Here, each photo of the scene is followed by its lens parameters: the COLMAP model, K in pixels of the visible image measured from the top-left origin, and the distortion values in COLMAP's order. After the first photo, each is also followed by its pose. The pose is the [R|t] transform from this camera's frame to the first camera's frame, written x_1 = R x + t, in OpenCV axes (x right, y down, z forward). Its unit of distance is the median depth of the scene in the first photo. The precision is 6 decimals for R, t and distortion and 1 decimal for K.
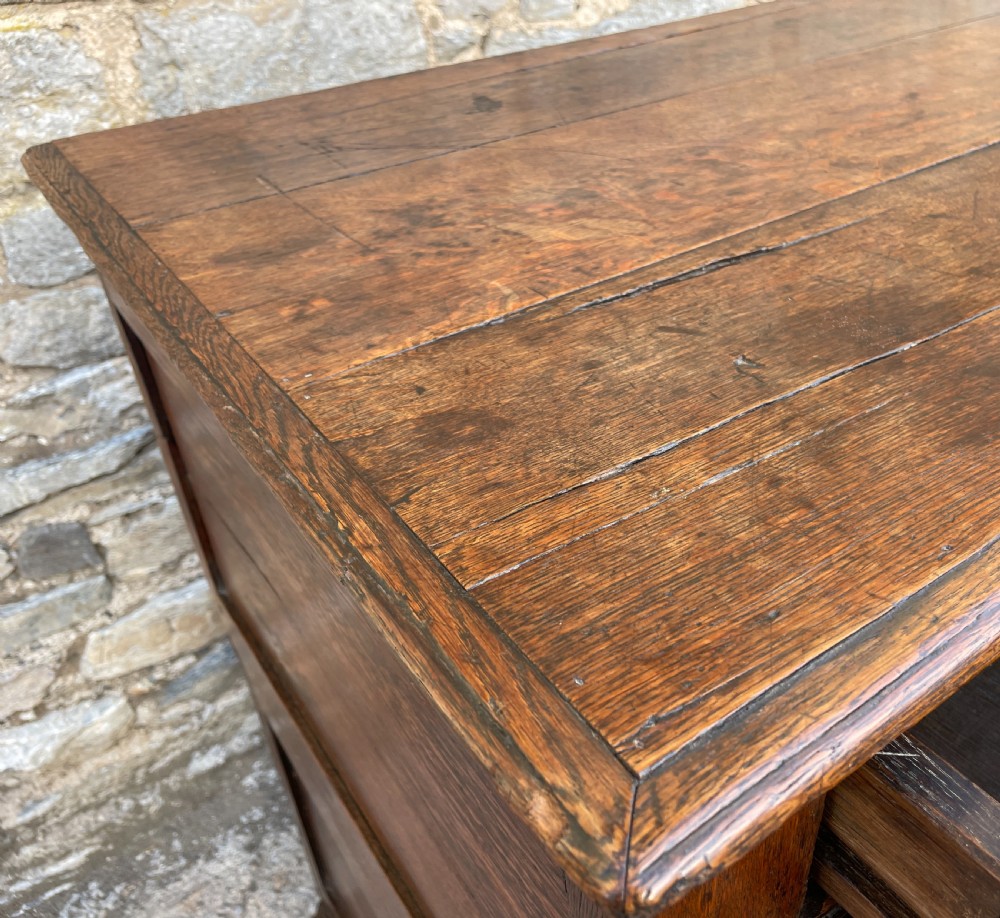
lens RADIAL K [[943.3, 0, 603.5], [0, 943.3, 444.7], [0, 0, 1]] dist [0.079035, -0.129631]
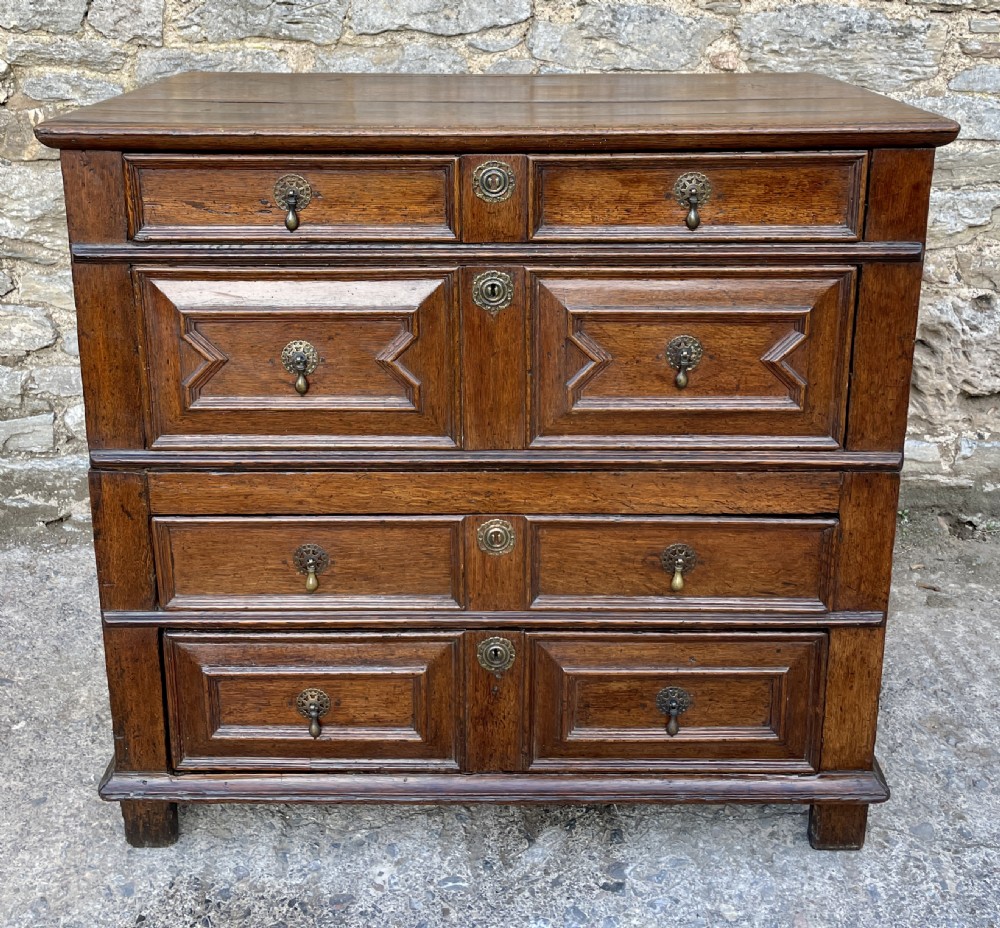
lens RADIAL K [[1156.4, 0, 491.8], [0, 1156.4, 279.5], [0, 0, 1]] dist [0.090140, -0.125982]
pose [[0.790366, 0.189094, -0.582723, 1.204701], [-0.367064, 0.907706, -0.203308, 0.322777], [0.490496, 0.374584, 0.786829, -0.530637]]
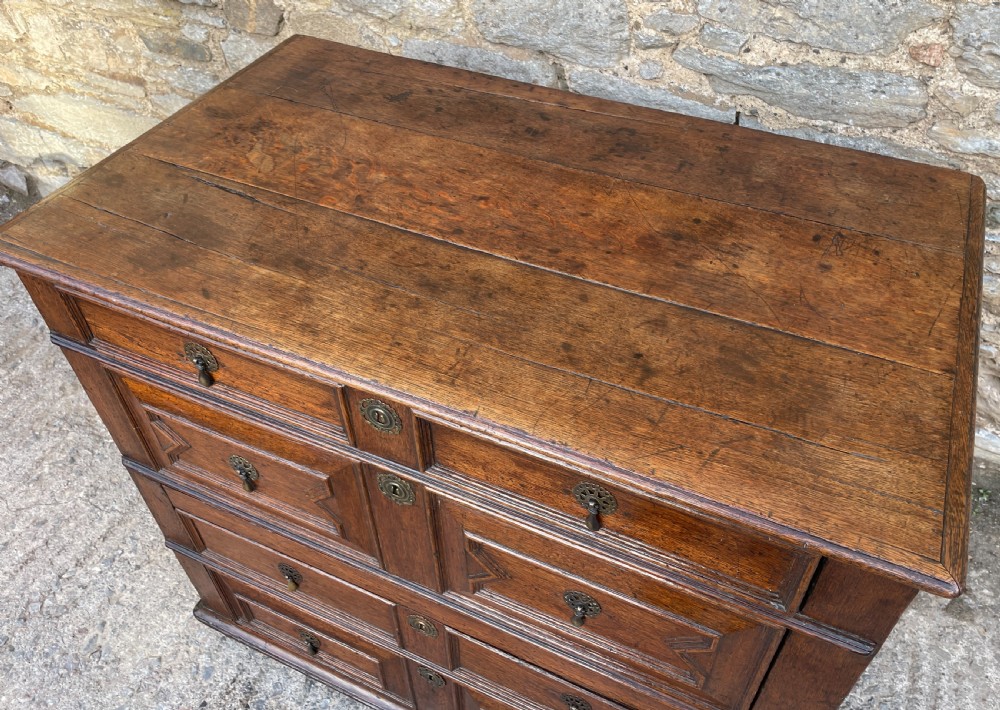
lens RADIAL K [[790.5, 0, 523.0], [0, 790.5, 314.1], [0, 0, 1]] dist [0.086725, -0.122427]
pose [[0.482078, 0.618770, -0.620262, 0.911202], [-0.508456, 0.774130, 0.377088, -0.507745], [0.713494, 0.133591, 0.687808, 0.014466]]
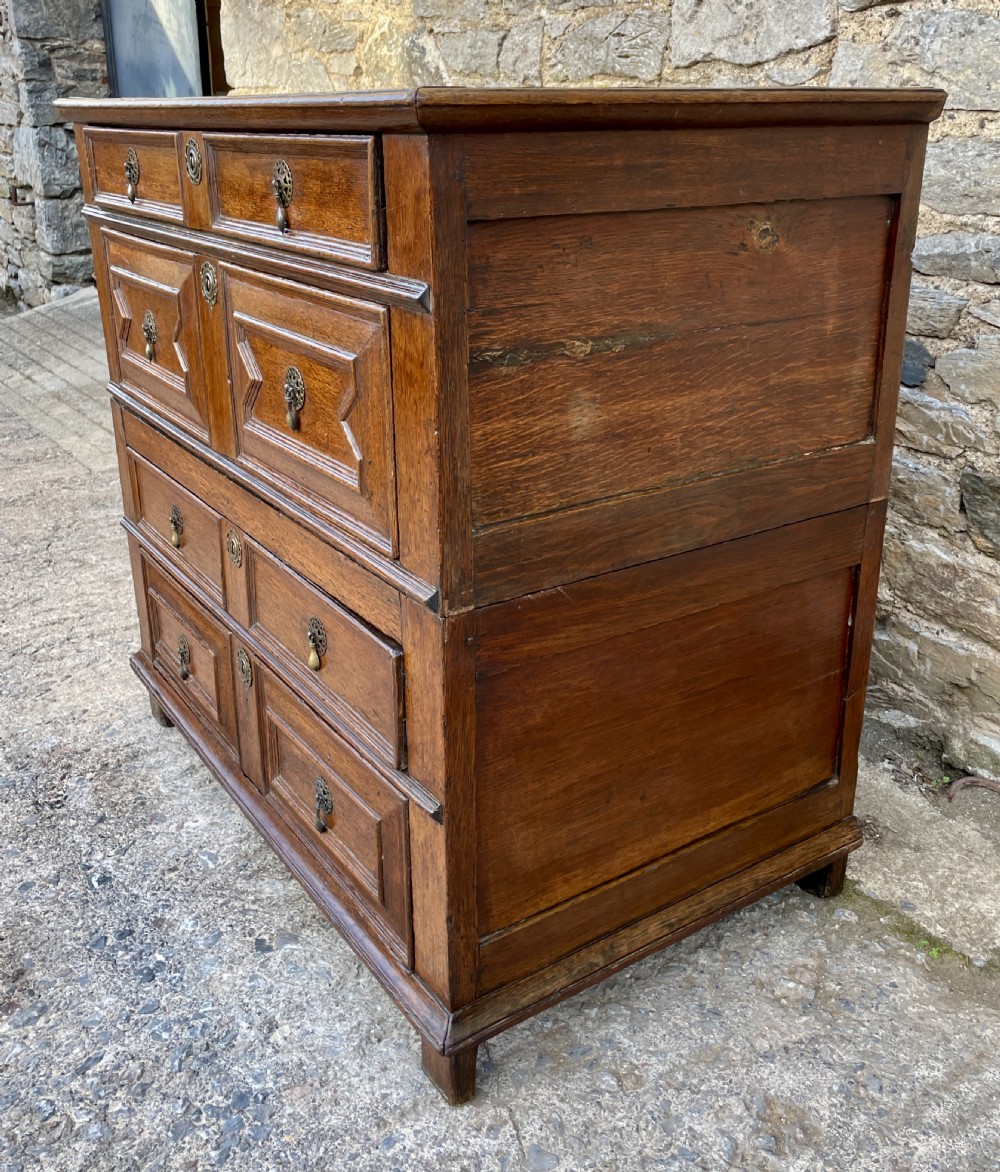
lens RADIAL K [[1143.1, 0, 514.8], [0, 1143.1, 504.7], [0, 0, 1]] dist [0.092173, -0.128149]
pose [[-0.052663, 0.357071, -0.932592, 1.703642], [-0.561408, 0.761747, 0.323360, -0.371559], [0.825862, 0.540593, 0.160347, 0.767051]]
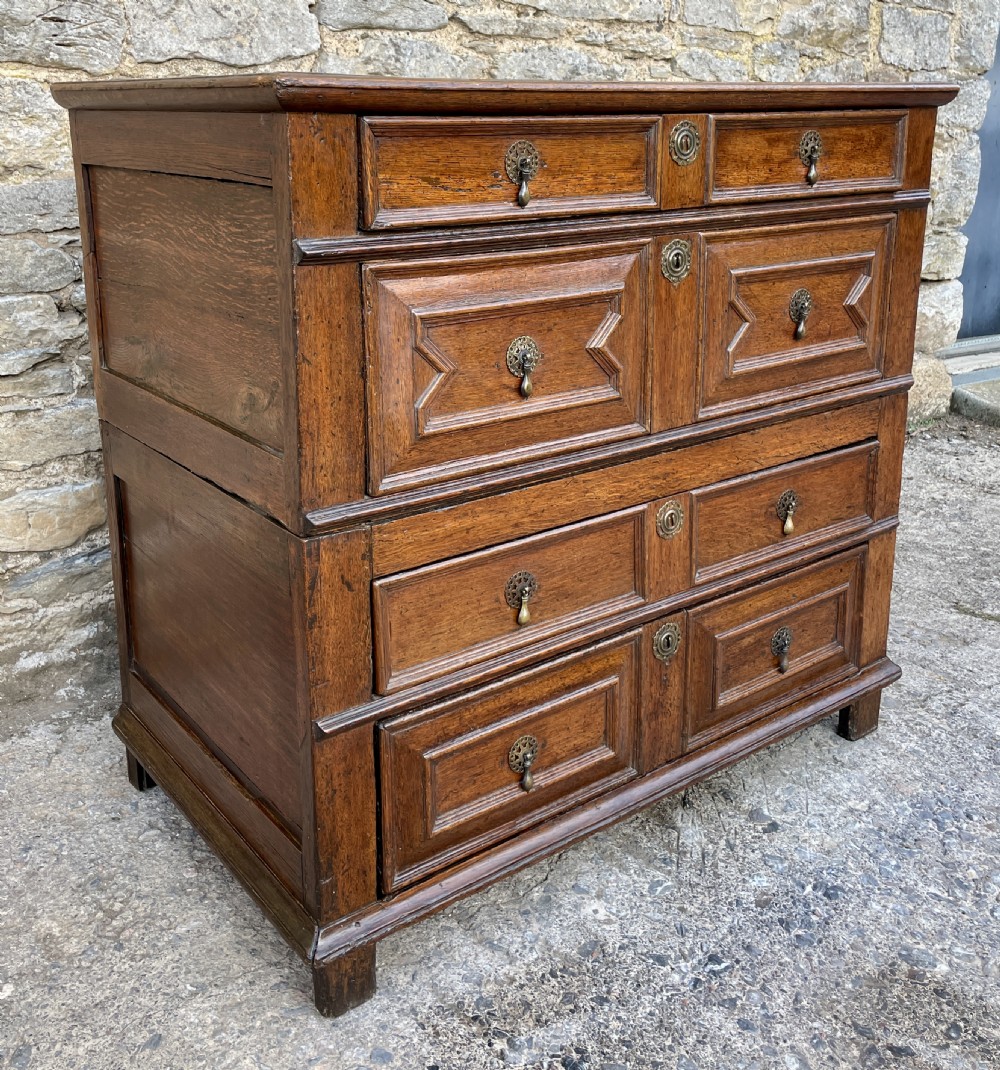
lens RADIAL K [[1149.3, 0, 492.4], [0, 1149.3, 418.7], [0, 0, 1]] dist [0.086824, -0.121126]
pose [[0.999628, 0.024053, 0.012885, 0.180902], [-0.018211, 0.939730, -0.341431, 0.692039], [-0.020321, 0.341070, 0.939818, -0.641873]]
